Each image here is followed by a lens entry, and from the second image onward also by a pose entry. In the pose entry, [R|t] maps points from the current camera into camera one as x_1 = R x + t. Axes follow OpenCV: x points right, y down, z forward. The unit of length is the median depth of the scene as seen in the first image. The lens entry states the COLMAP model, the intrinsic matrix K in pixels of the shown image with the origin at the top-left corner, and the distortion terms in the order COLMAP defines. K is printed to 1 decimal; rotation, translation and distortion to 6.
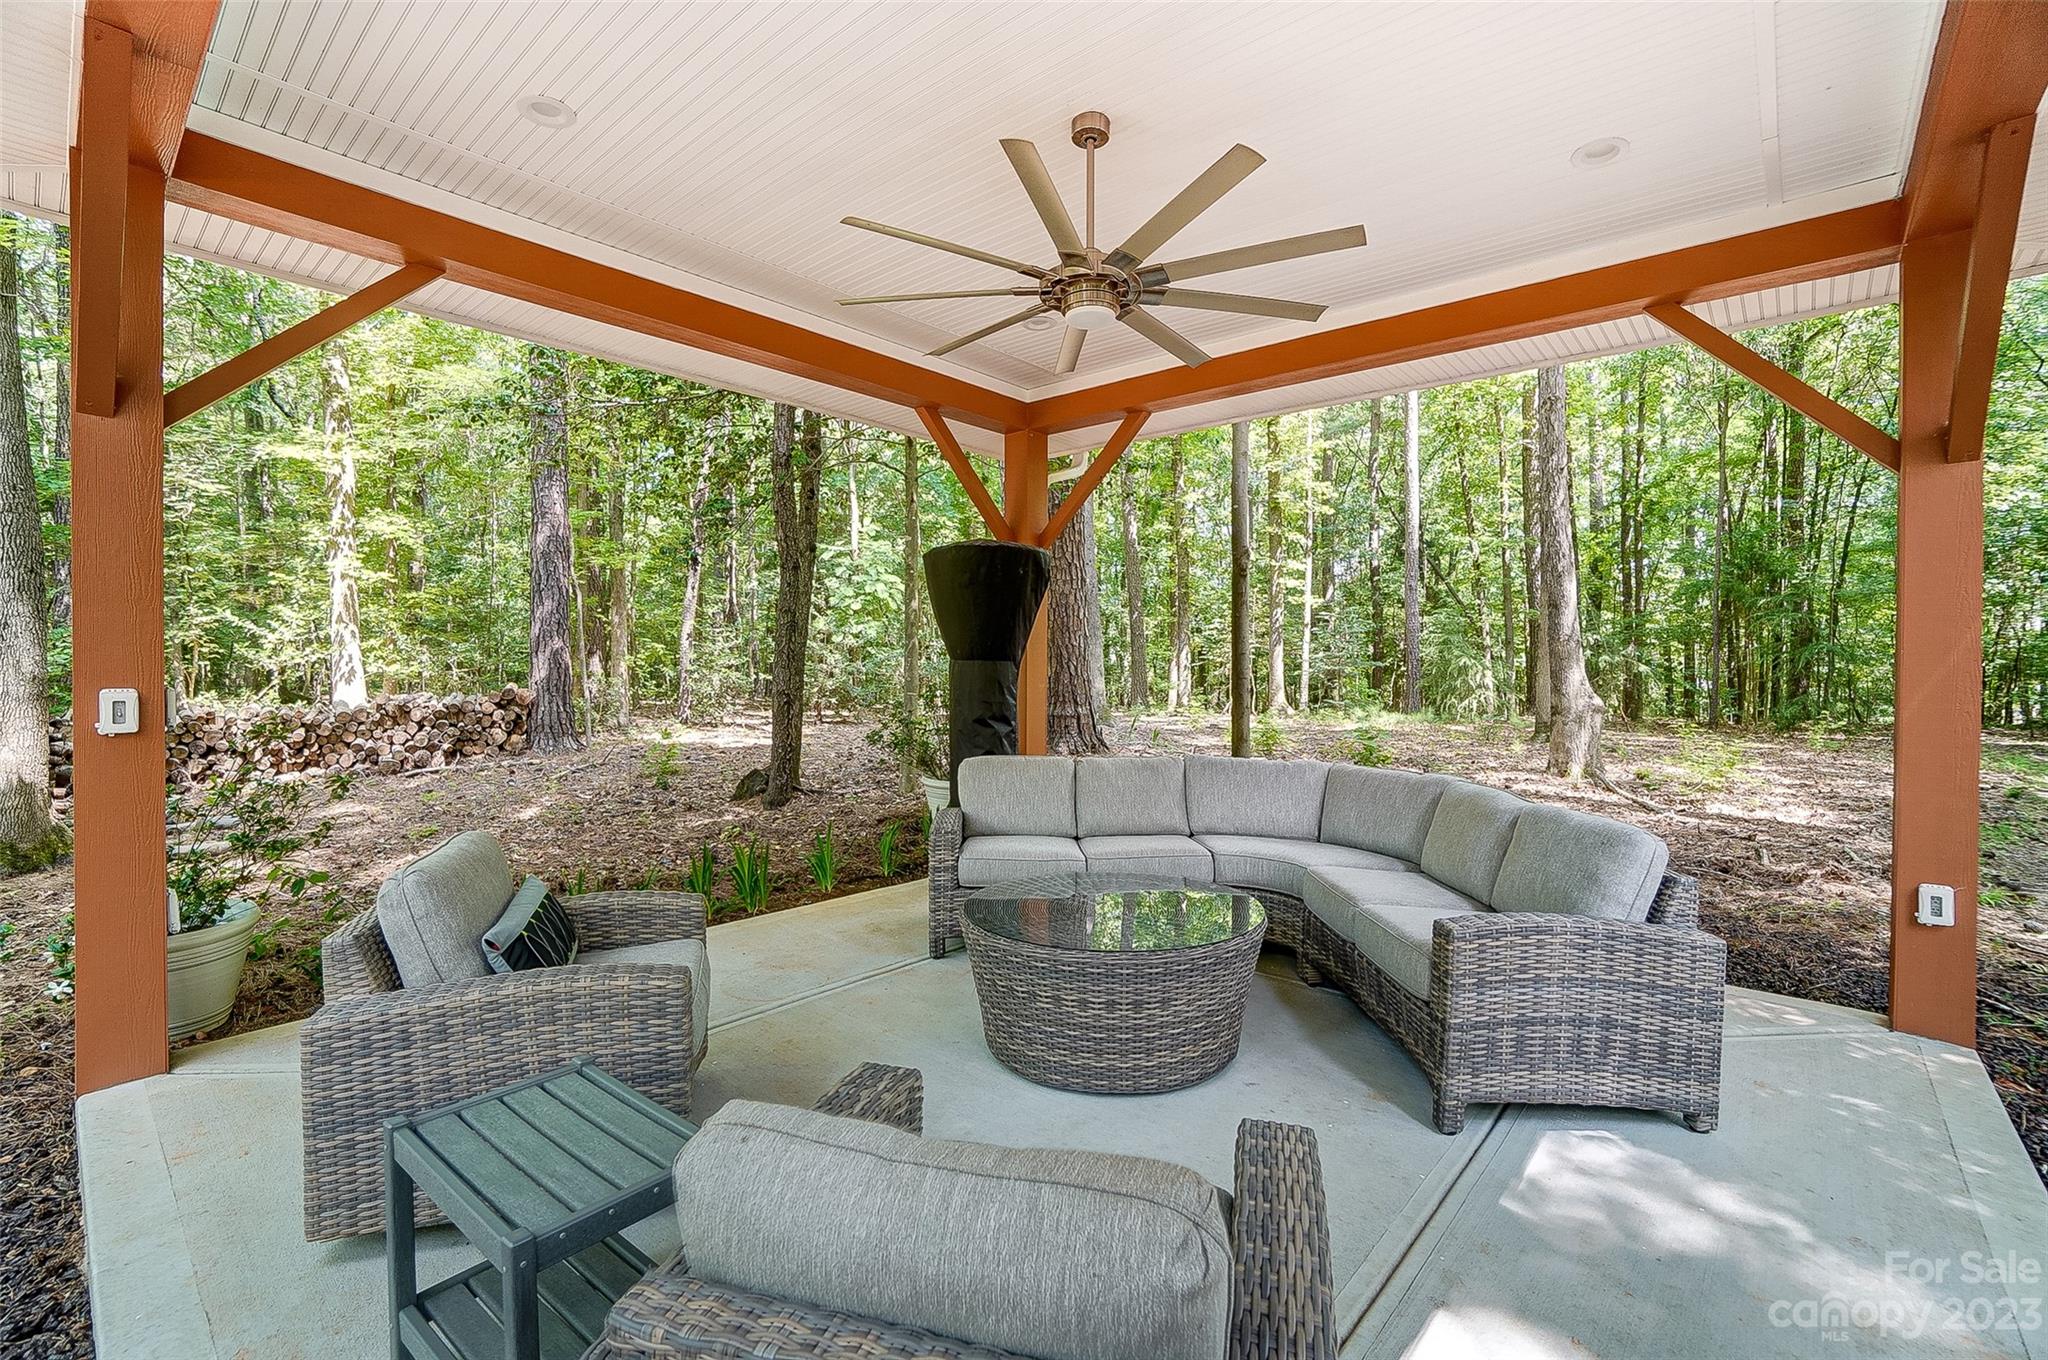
lens RADIAL K [[907.1, 0, 1010.8], [0, 907.1, 673.7], [0, 0, 1]] dist [0.001420, 0.000338]
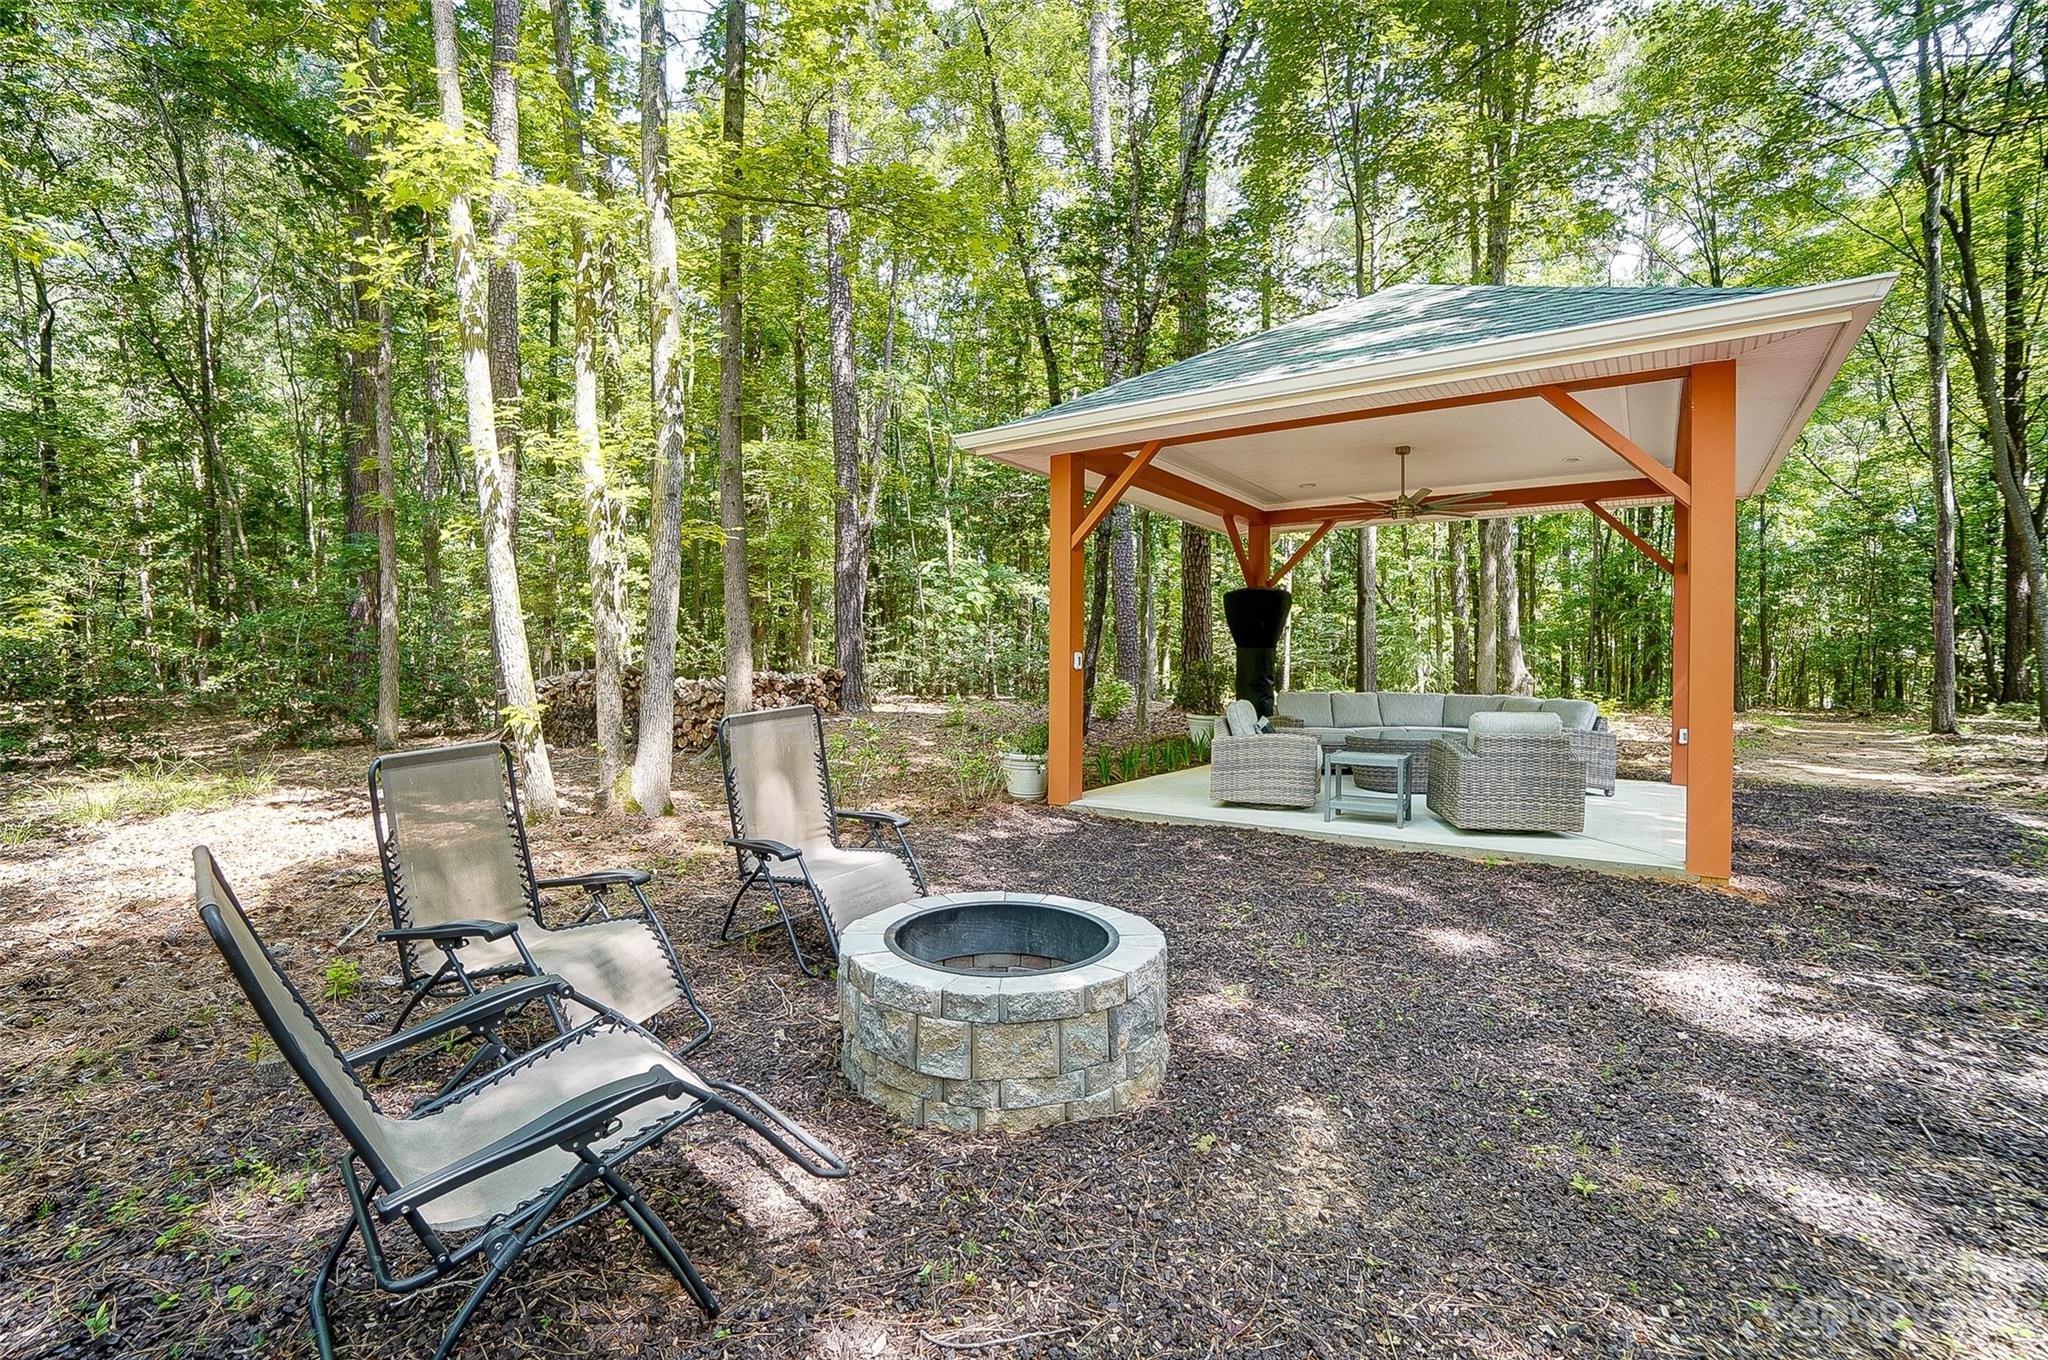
lens RADIAL K [[907.1, 0, 1037.1], [0, 907.1, 674.4], [0, 0, 1]] dist [0.001420, 0.000338]
pose [[0.992933, 0.001290, 0.118668, -0.211194], [-0.001269, 0.999999, -0.000254, 0.013055], [-0.118668, 0.000101, 0.992934, -0.251680]]
